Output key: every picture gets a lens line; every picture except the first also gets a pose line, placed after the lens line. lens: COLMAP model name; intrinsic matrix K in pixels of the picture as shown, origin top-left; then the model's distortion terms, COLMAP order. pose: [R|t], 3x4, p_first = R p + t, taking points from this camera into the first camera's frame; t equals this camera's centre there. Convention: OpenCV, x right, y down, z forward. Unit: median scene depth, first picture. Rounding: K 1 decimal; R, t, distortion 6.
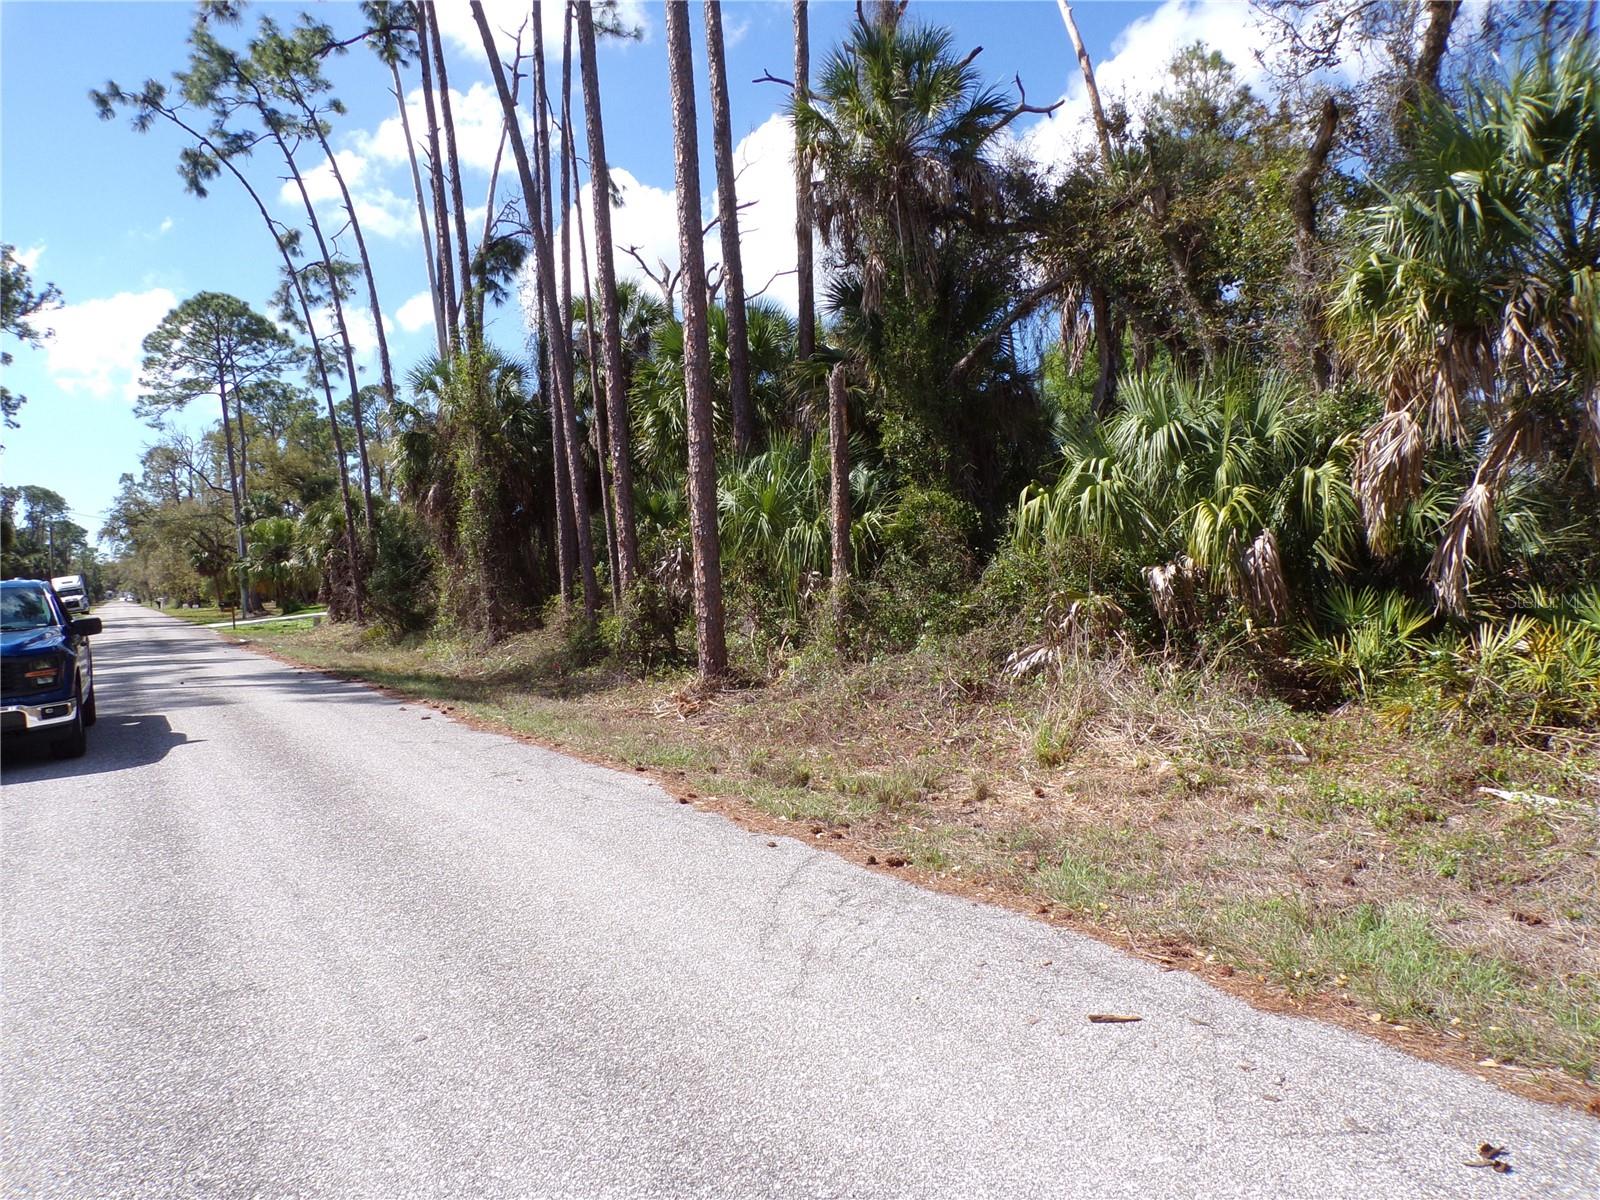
lens RADIAL K [[1112.3, 0, 800.0], [0, 1112.3, 600.0], [0, 0, 1]] dist [0.002659, 0.009281]
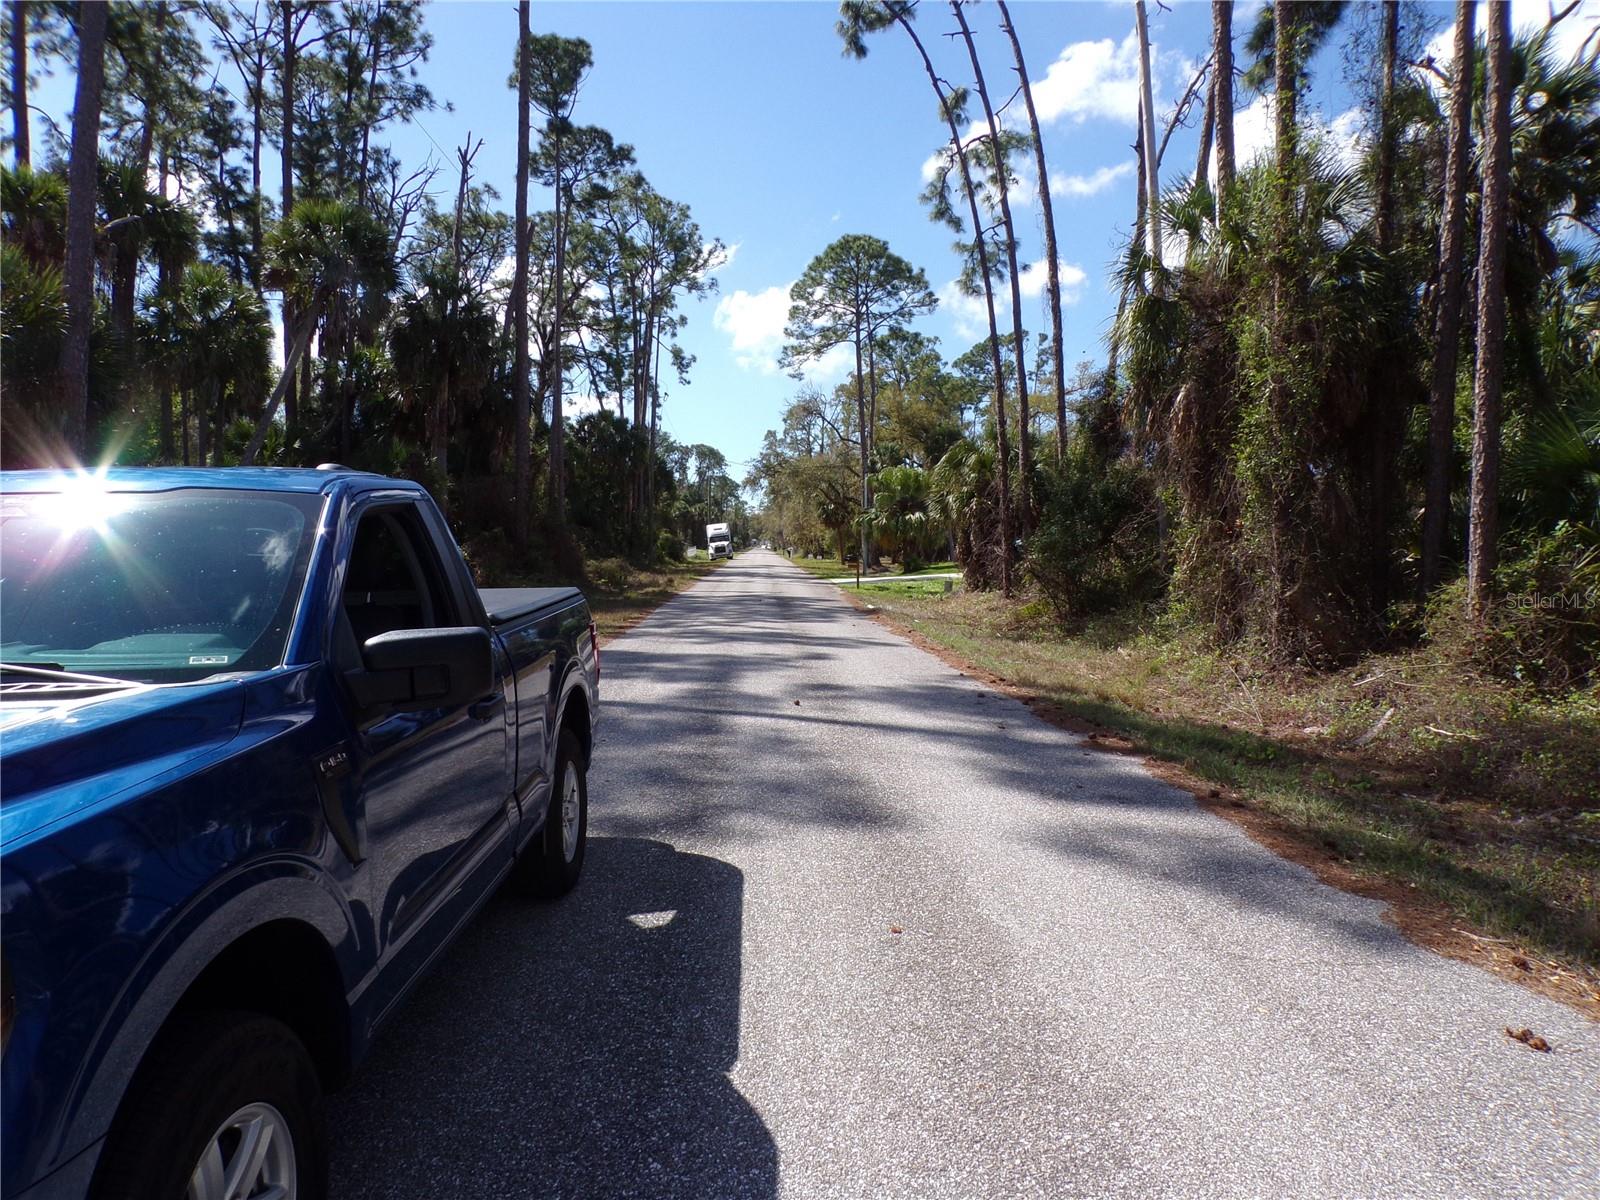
lens RADIAL K [[1112.3, 0, 800.0], [0, 1112.3, 600.0], [0, 0, 1]] dist [0.002659, 0.009281]
pose [[0.869257, 0.073839, -0.488814, -0.077504], [-0.059246, 0.997216, 0.045281, -0.000908], [0.490797, -0.010401, 0.871212, 0.139796]]
